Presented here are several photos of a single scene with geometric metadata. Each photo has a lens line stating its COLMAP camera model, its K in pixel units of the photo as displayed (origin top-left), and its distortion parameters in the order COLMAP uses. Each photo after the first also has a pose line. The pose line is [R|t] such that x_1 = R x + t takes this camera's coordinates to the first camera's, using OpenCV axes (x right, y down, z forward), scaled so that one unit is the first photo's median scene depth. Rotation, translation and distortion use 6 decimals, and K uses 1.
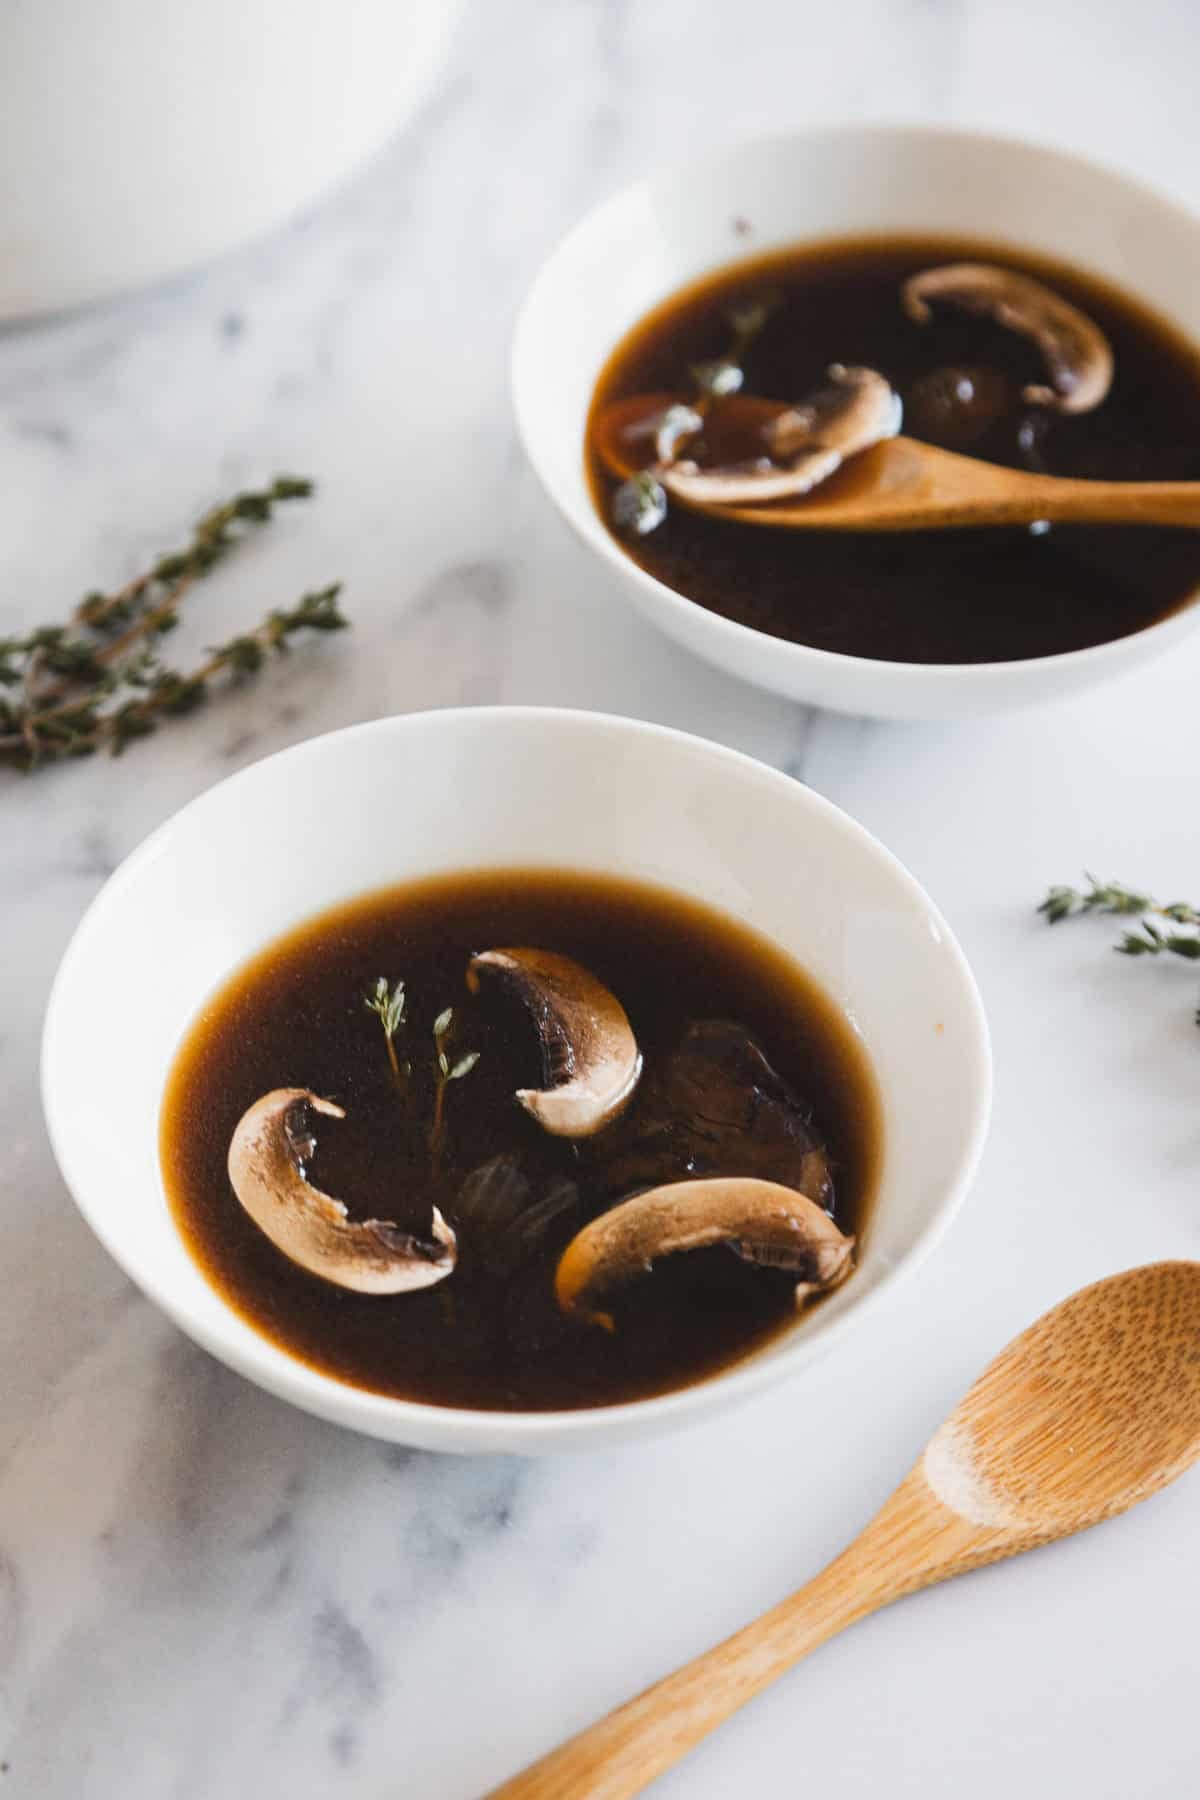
lens RADIAL K [[4448.8, 0, 563.7], [0, 4448.8, 907.9], [0, 0, 1]] dist [0.042130, 0.000000]
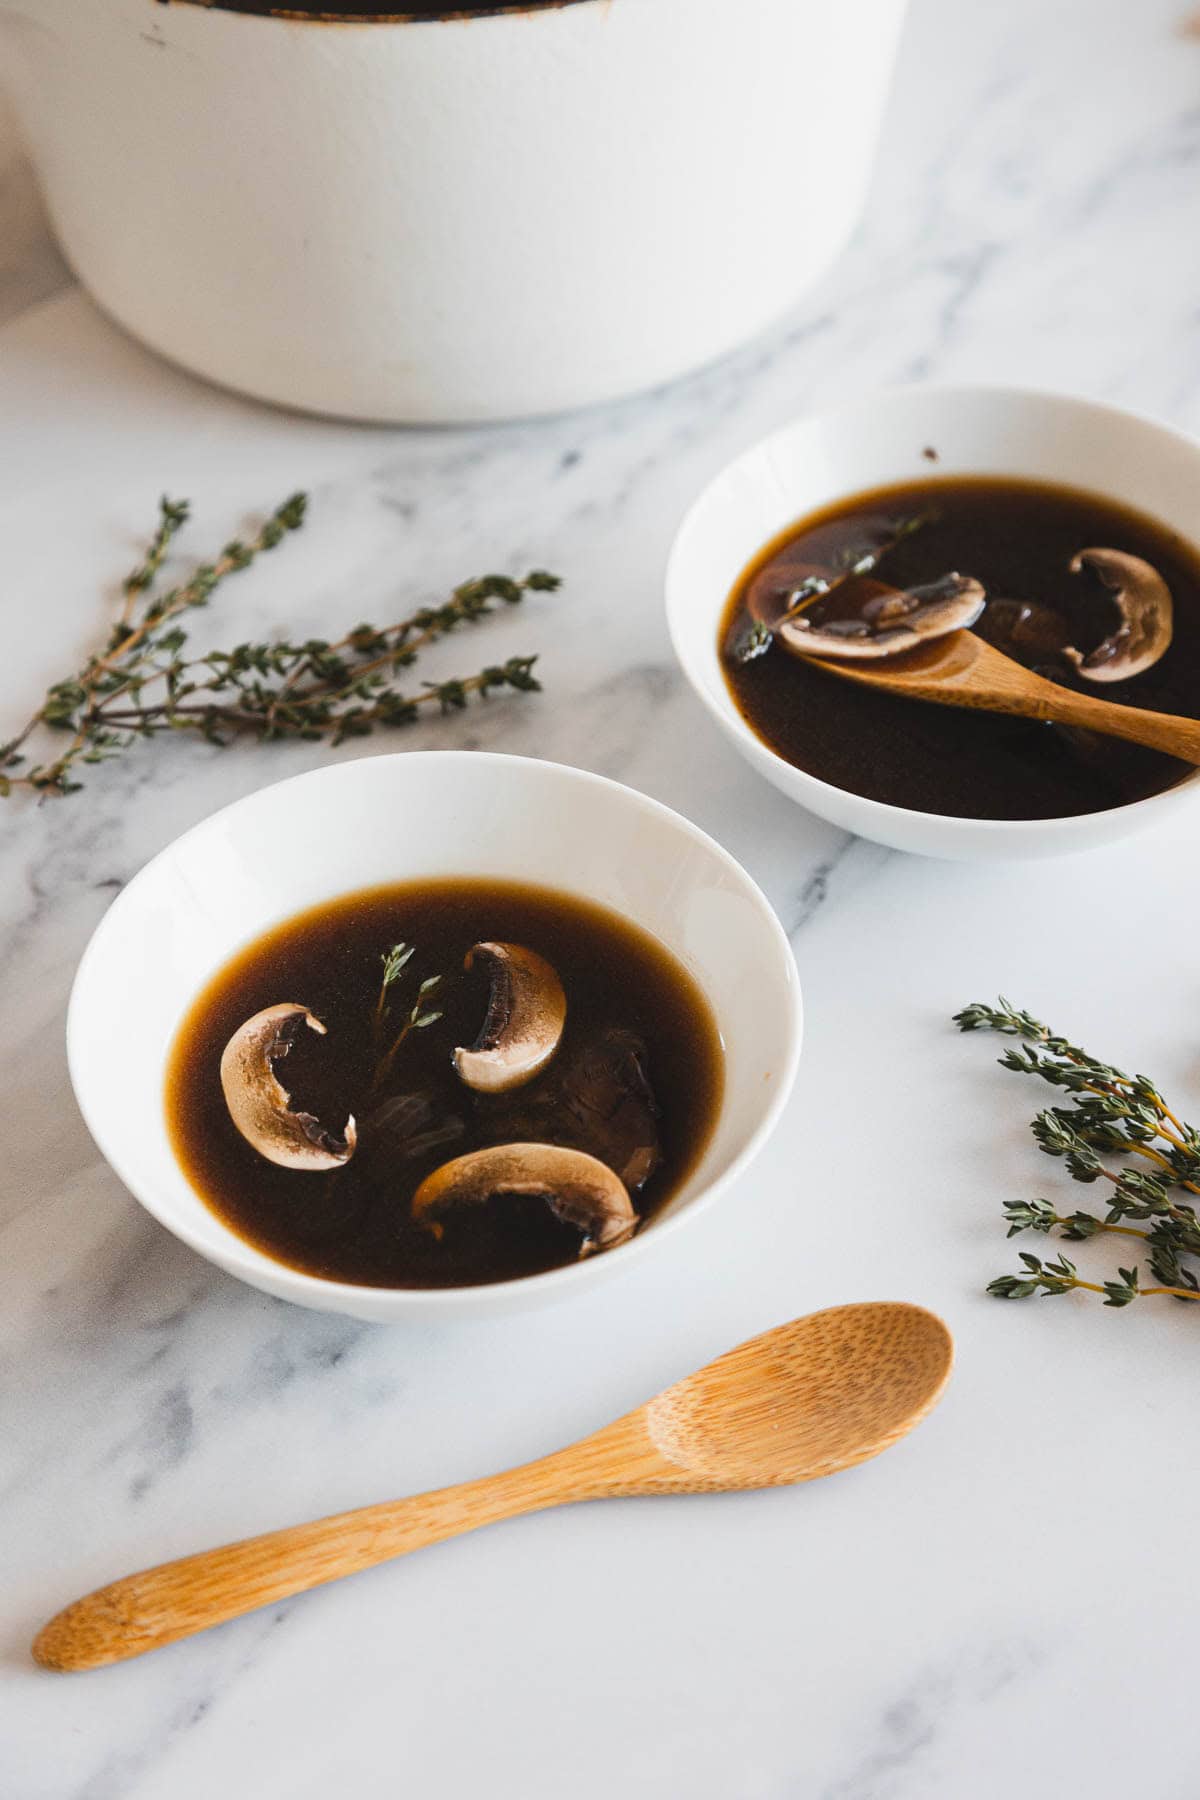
lens RADIAL K [[3290.7, 0, 610.1], [0, 3290.7, 902.6], [0, 0, 1]] dist [0.002760, 0.000000]
pose [[0.937462, 0.225988, -0.264754, 0.279995], [-0.230527, 0.972962, 0.014232, -0.024064], [0.260812, 0.047691, 0.964211, 0.087223]]
